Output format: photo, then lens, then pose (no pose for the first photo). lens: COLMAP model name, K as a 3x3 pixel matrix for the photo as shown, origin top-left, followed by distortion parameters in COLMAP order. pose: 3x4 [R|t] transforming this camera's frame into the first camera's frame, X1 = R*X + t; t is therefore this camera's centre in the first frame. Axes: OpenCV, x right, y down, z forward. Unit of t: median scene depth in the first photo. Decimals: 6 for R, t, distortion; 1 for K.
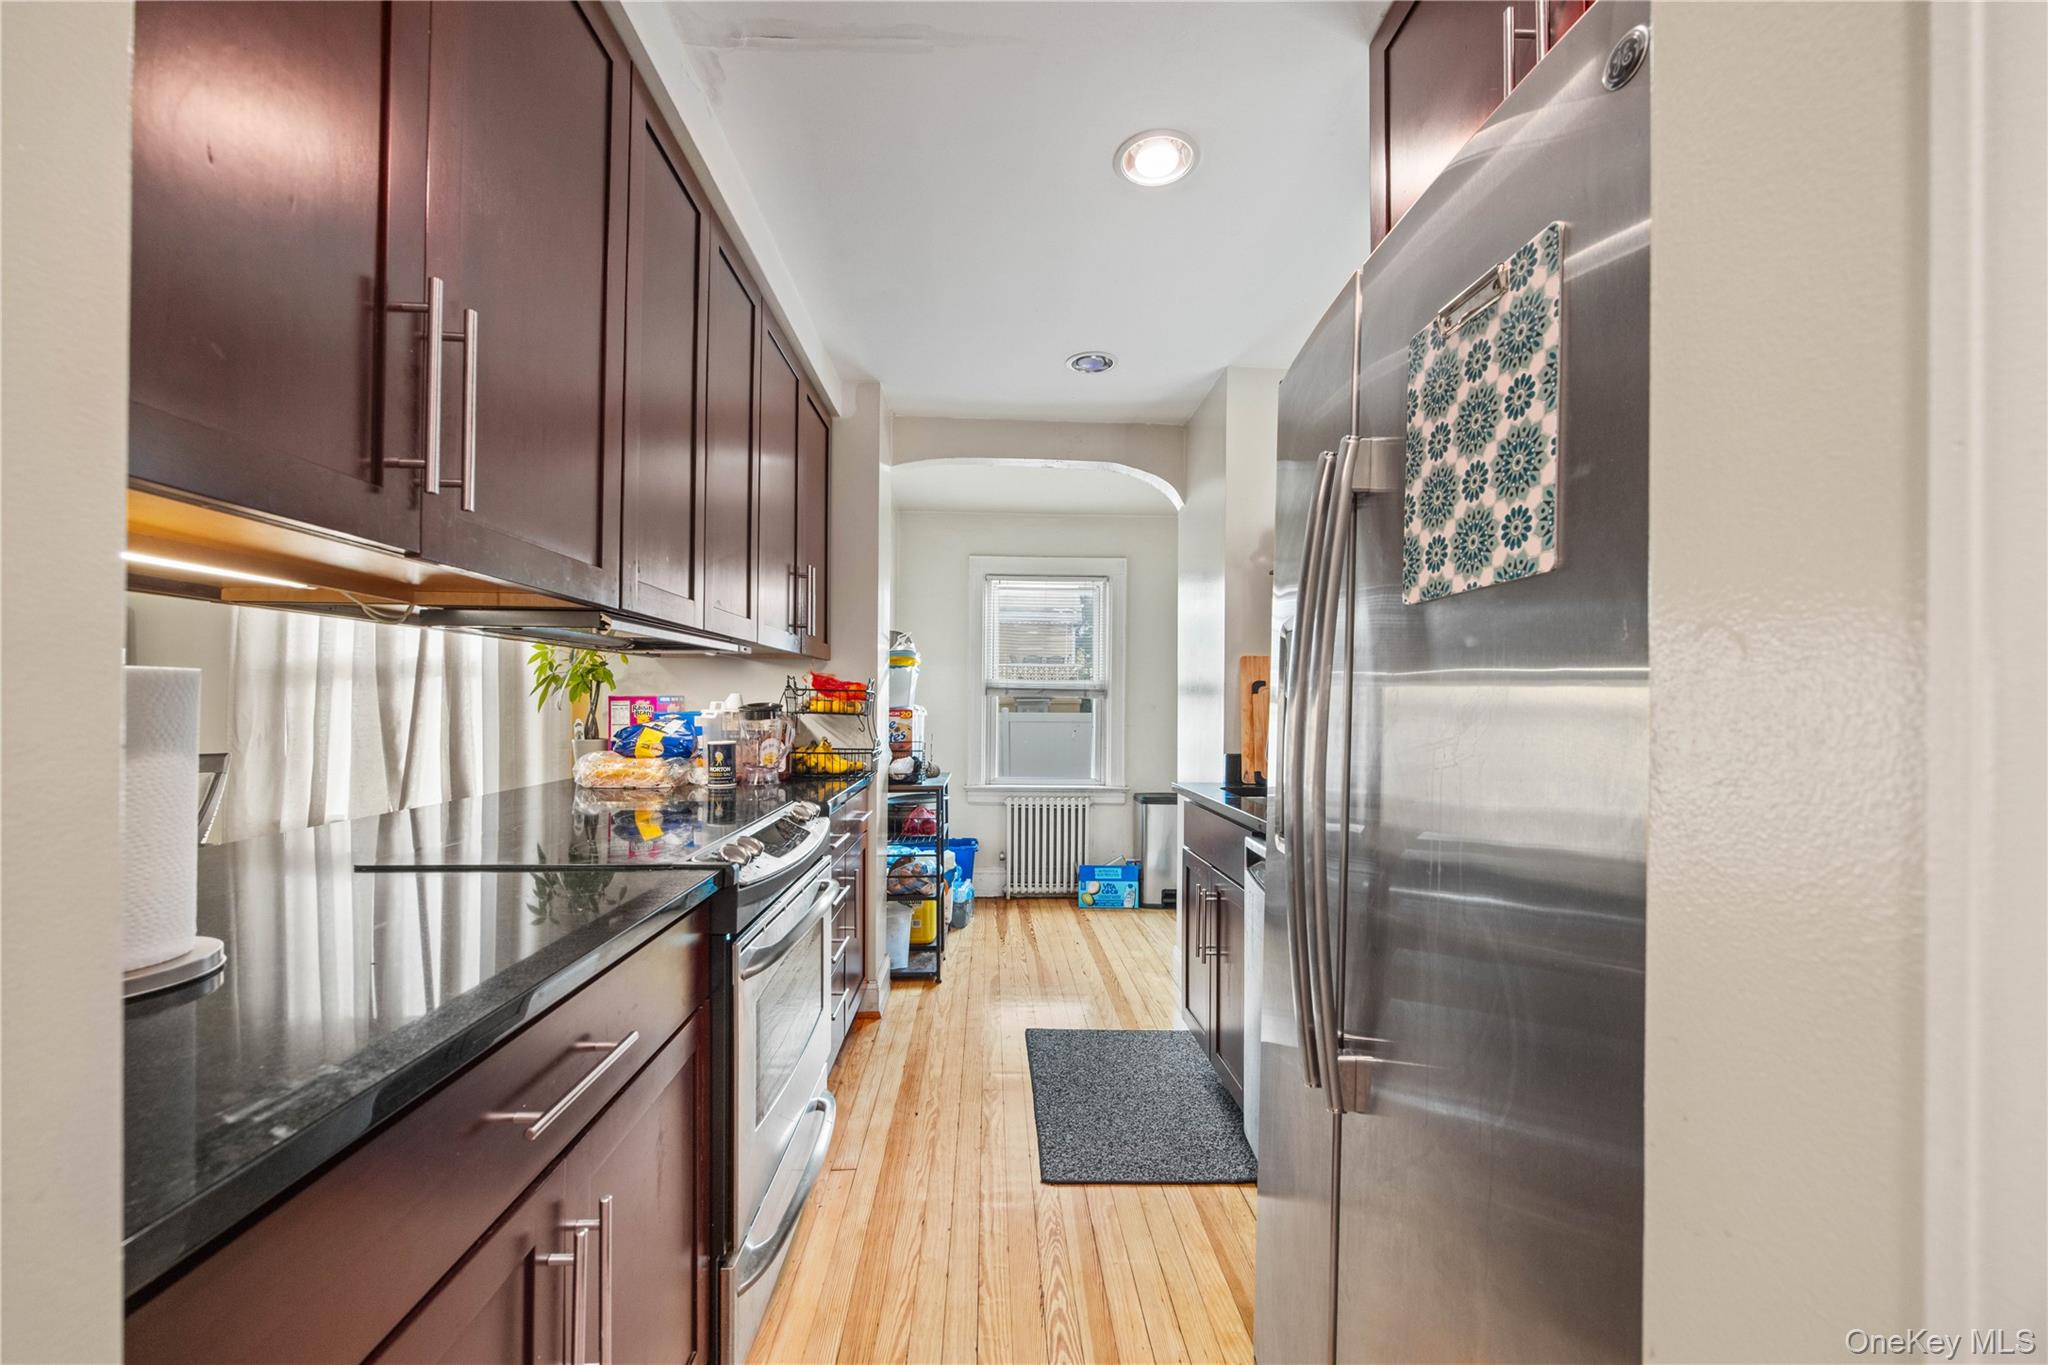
lens RADIAL K [[776.2, 0, 1021.8], [0, 776.2, 694.2], [0, 0, 1]] dist [-0.003540, 0.000353]
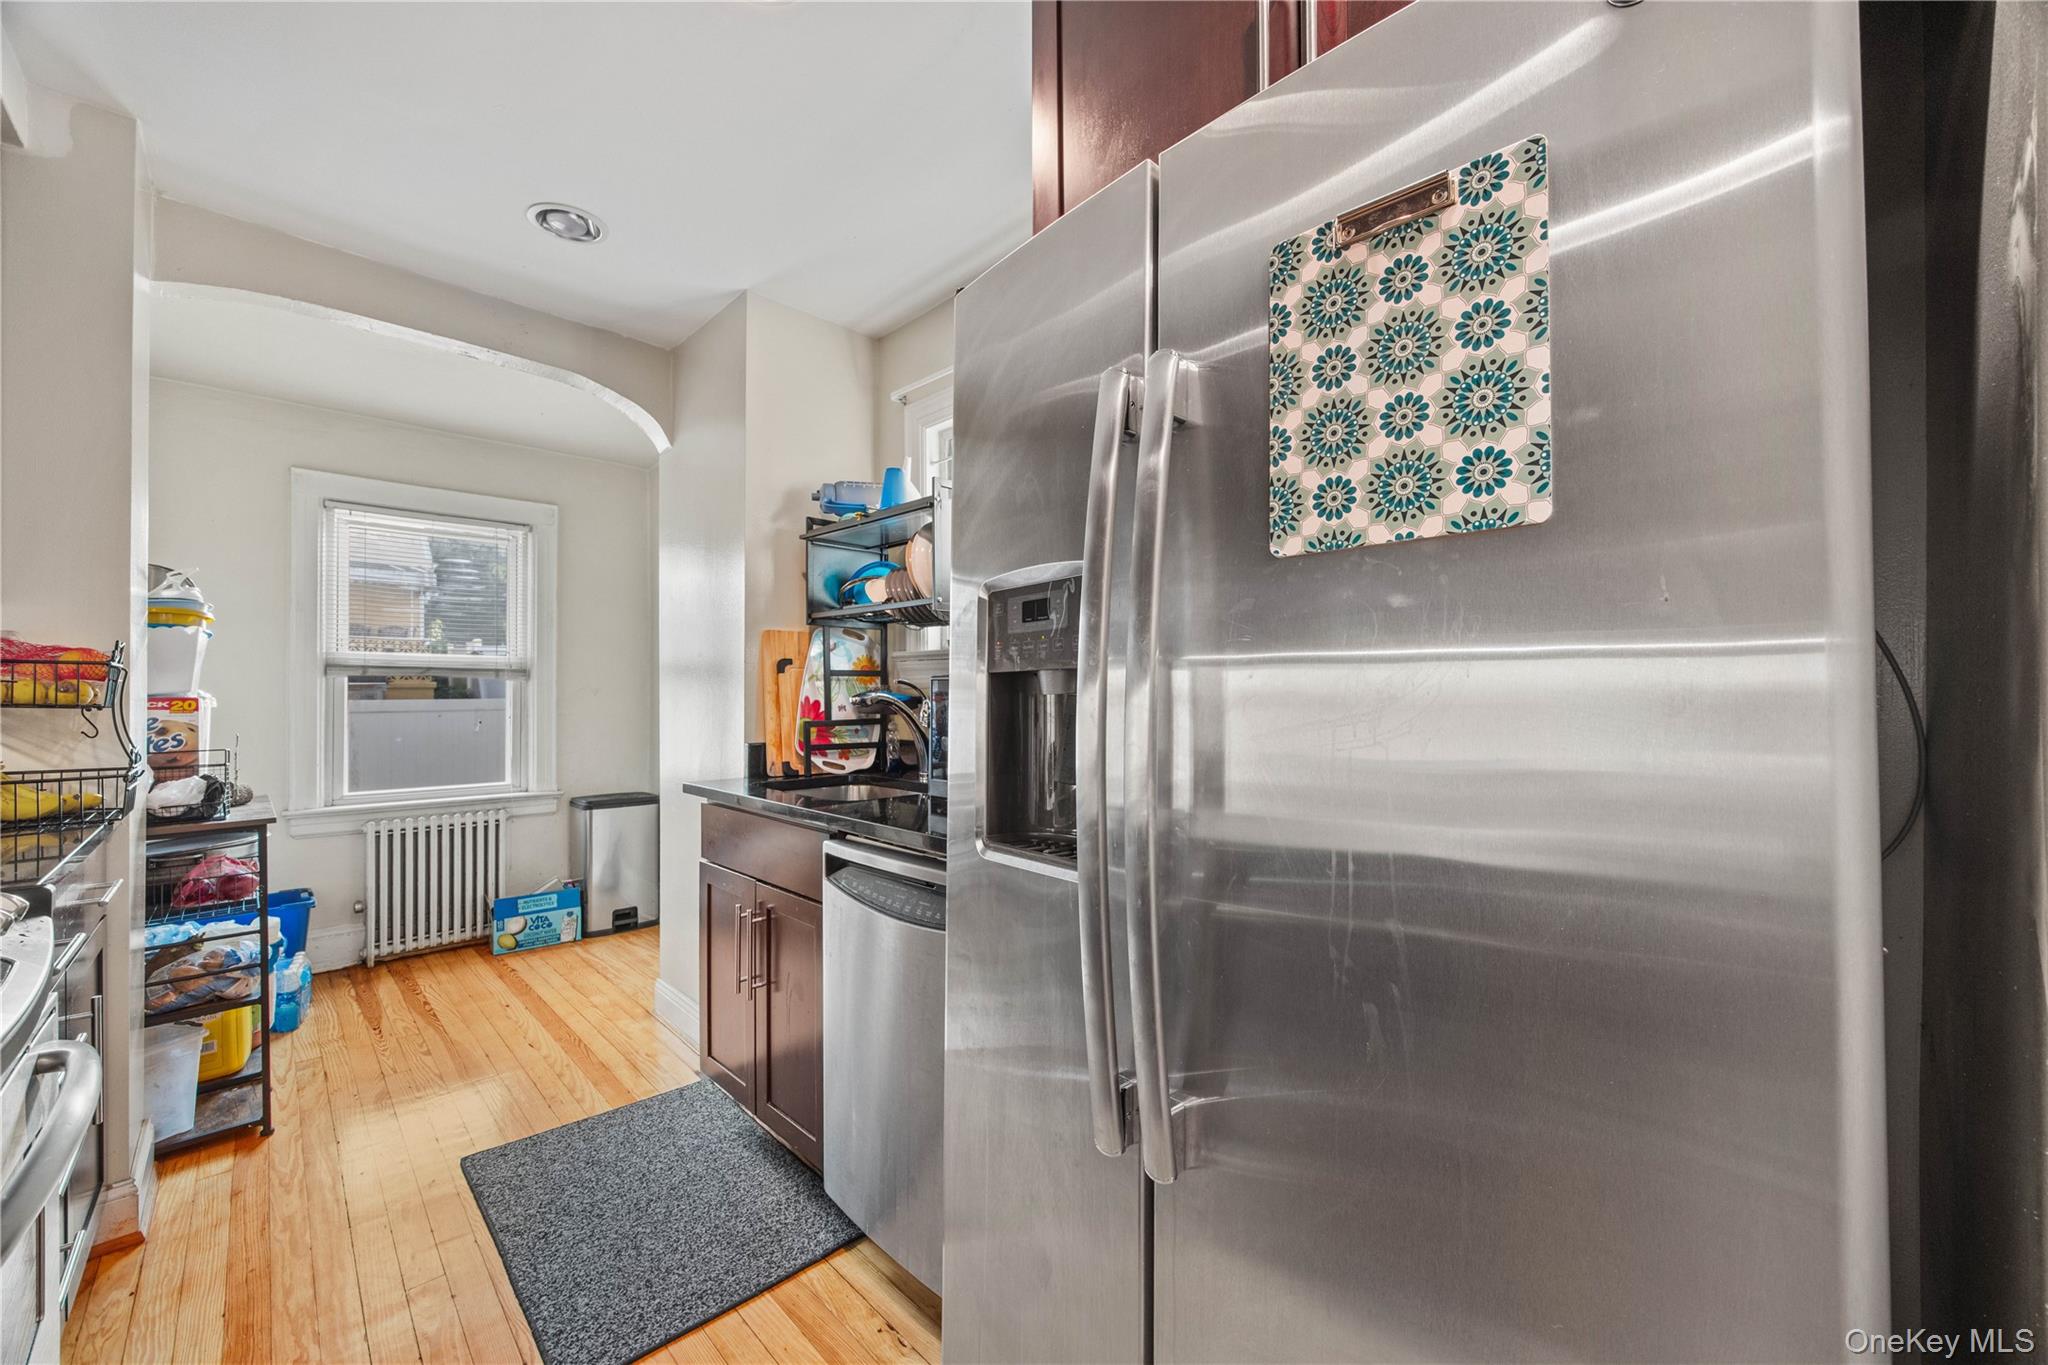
lens RADIAL K [[776.2, 0, 1006.9], [0, 776.2, 681.8], [0, 0, 1]] dist [-0.003540, 0.000353]
pose [[0.750300, -0.001163, 0.661096, -0.069884], [-0.001985, 0.999990, 0.004012, 0.004293], [-0.661094, -0.004323, 0.750291, 0.138426]]
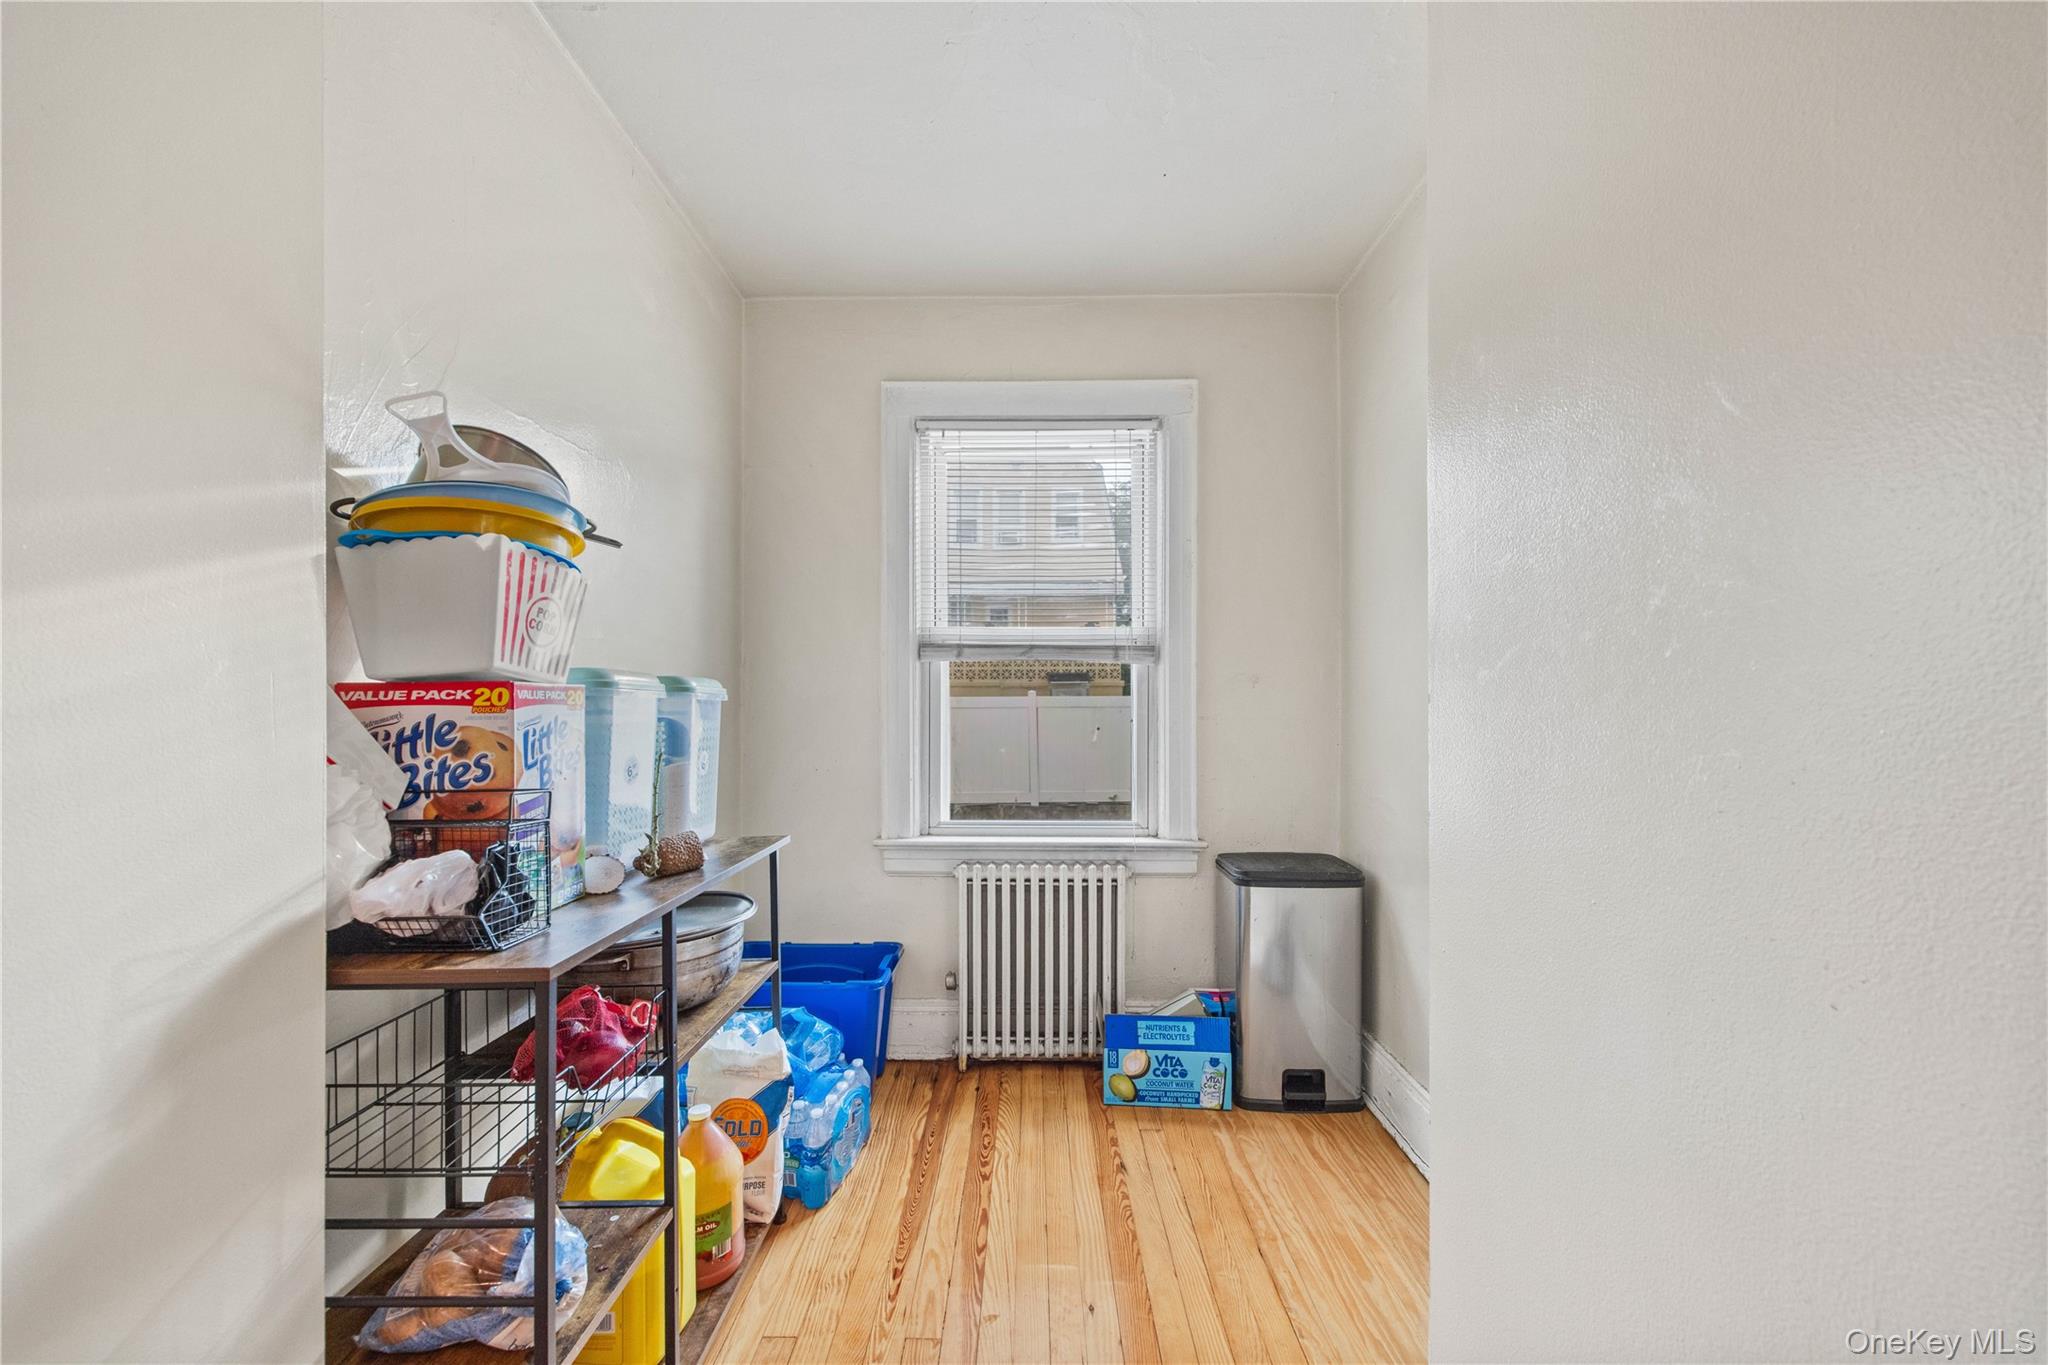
lens RADIAL K [[776.2, 0, 1035.1], [0, 776.2, 711.5], [0, 0, 1]] dist [-0.003540, 0.000353]
pose [[0.999169, -0.010531, -0.039371, 0.072880], [0.012199, 0.999028, 0.042359, 0.022422], [0.038887, -0.042804, 0.998326, 0.743202]]
